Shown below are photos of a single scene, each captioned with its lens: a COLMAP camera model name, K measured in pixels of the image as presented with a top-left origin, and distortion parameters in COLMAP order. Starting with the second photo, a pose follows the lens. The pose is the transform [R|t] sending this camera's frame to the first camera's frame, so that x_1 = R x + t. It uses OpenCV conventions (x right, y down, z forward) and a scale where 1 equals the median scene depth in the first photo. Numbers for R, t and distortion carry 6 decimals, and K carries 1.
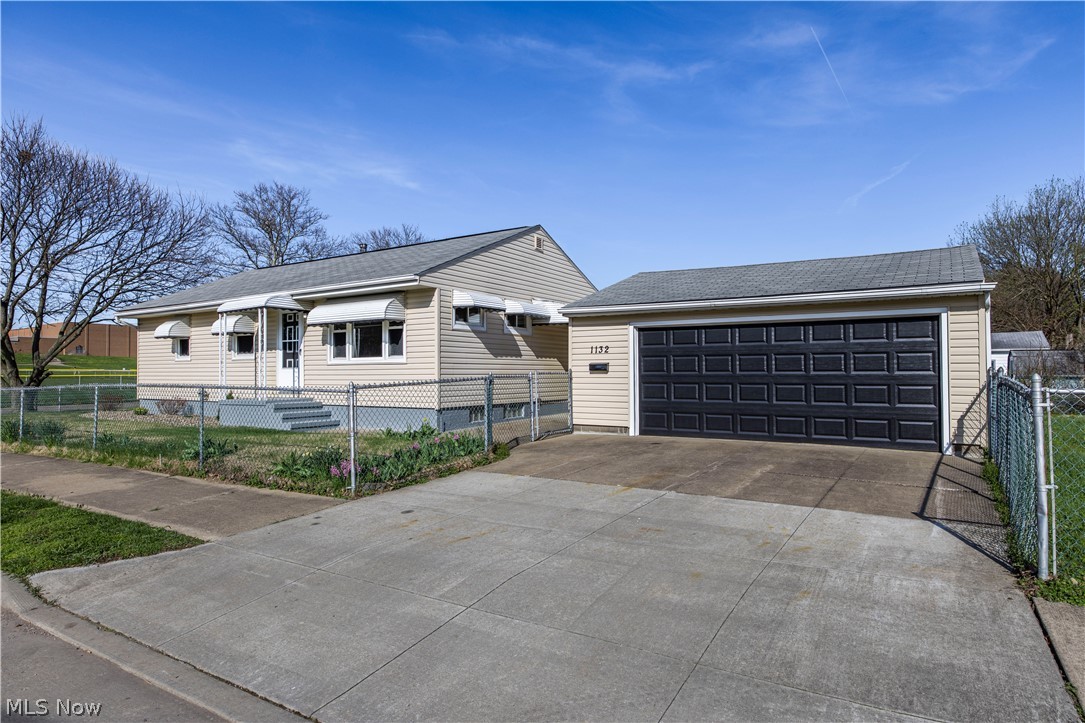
lens RADIAL K [[618.0, 0, 542.5], [0, 618.0, 361.5], [0, 0, 1]] dist [-0.000906, -0.000651]
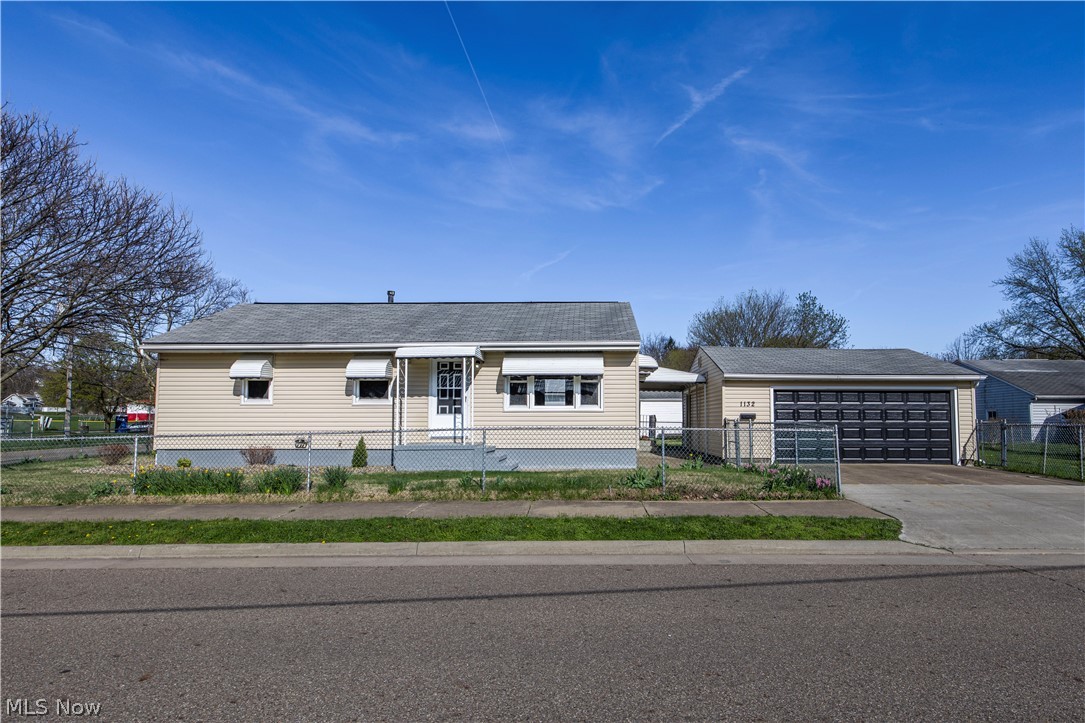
lens RADIAL K [[591.7, 0, 579.4], [0, 591.7, 370.5], [0, 0, 1]] dist [0.002929, -0.000600]
pose [[0.856184, 0.051486, 0.514100, -0.747909], [-0.014291, 0.997002, -0.076047, 0.010150], [-0.516474, 0.057764, 0.854353, 0.028332]]
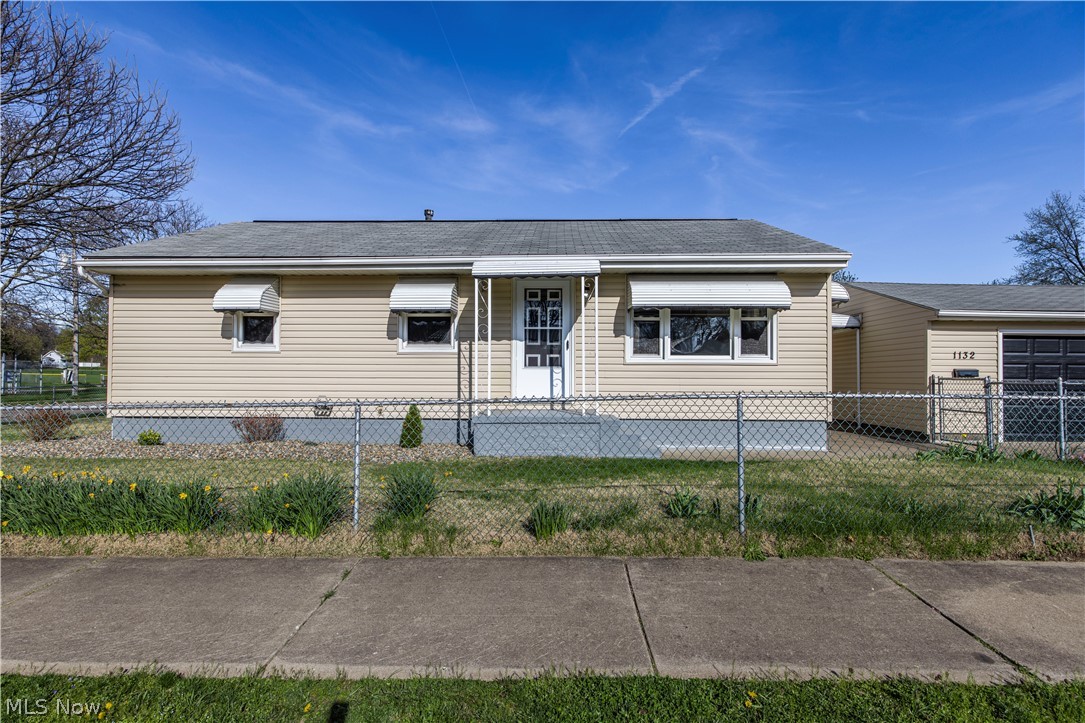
lens RADIAL K [[512.1, 0, 542.5], [0, 512.1, 361.5], [0, 0, 1]] dist [0.000714, 0.000310]
pose [[0.860892, 0.027651, 0.508036, -0.712085], [-0.019537, 0.999582, -0.021297, 0.016715], [-0.508413, 0.008409, 0.861072, 0.509357]]
